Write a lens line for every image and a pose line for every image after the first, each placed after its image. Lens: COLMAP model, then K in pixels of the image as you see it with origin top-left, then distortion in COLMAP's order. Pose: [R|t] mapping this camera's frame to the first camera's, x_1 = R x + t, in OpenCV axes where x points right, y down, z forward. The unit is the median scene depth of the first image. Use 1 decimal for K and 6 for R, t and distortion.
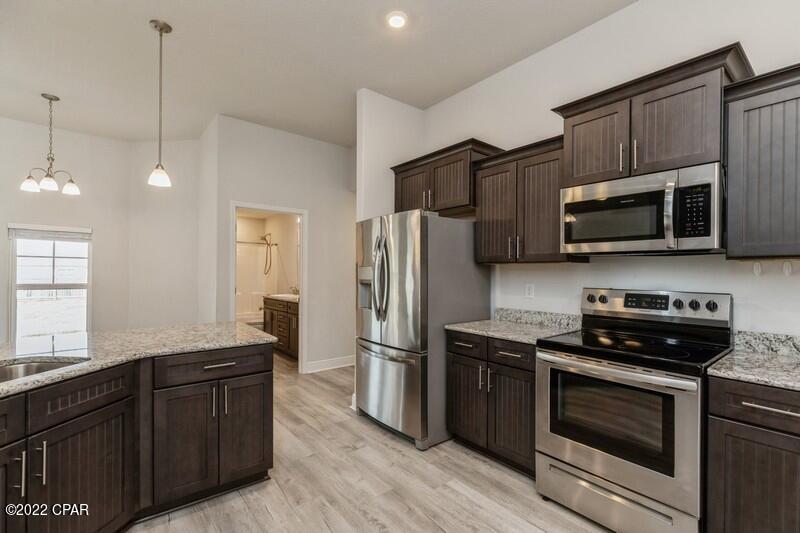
lens RADIAL K [[360.0, 0, 393.0], [0, 360.0, 270.2], [0, 0, 1]] dist [0.008955, -0.004543]
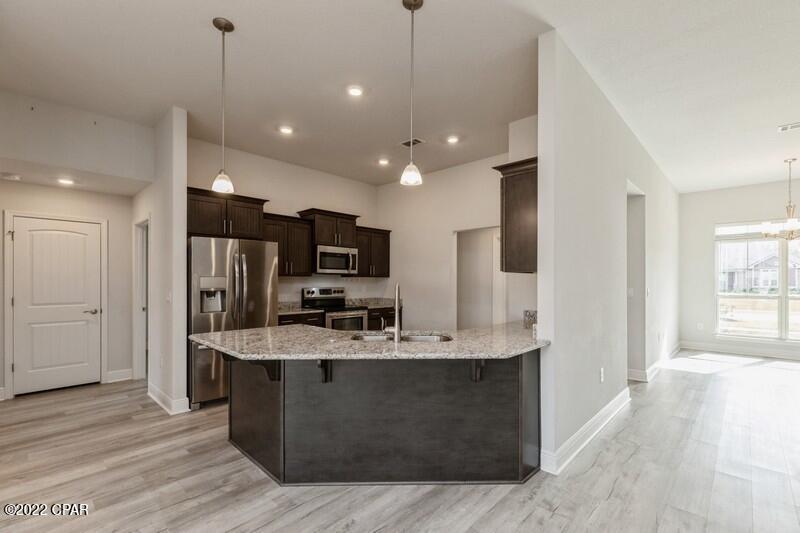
lens RADIAL K [[360.0, 0, 402.4], [0, 360.0, 280.5], [0, 0, 1]] dist [0.008955, -0.004543]
pose [[-0.131360, -0.002284, 0.991332, -1.651425], [-0.000986, 0.999997, 0.002173, -0.002267], [-0.991334, -0.000692, -0.131362, 0.663358]]
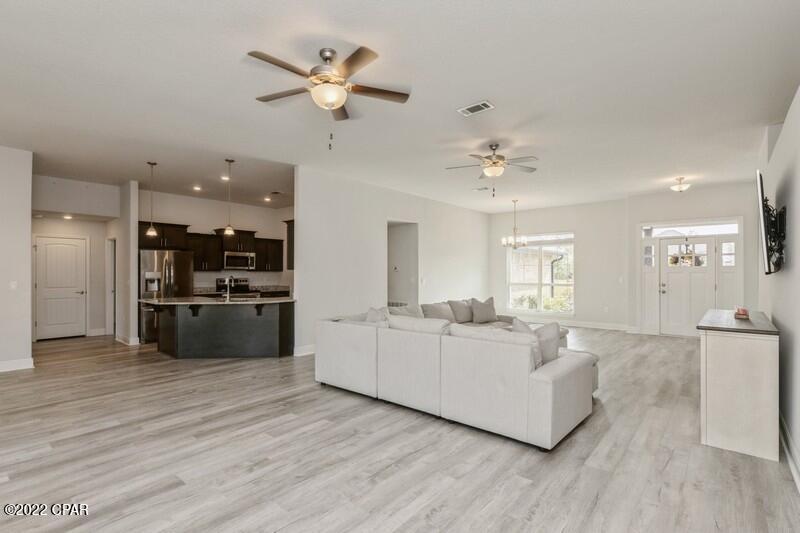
lens RADIAL K [[379.9, 0, 400.5], [0, 379.9, 272.4], [0, 0, 1]] dist [-0.002149, -0.002260]
pose [[-0.175159, 0.000357, 0.984540, -3.170233], [0.000629, 1.000000, -0.000251, -0.006356], [-0.984540, 0.000575, -0.175159, -0.073531]]
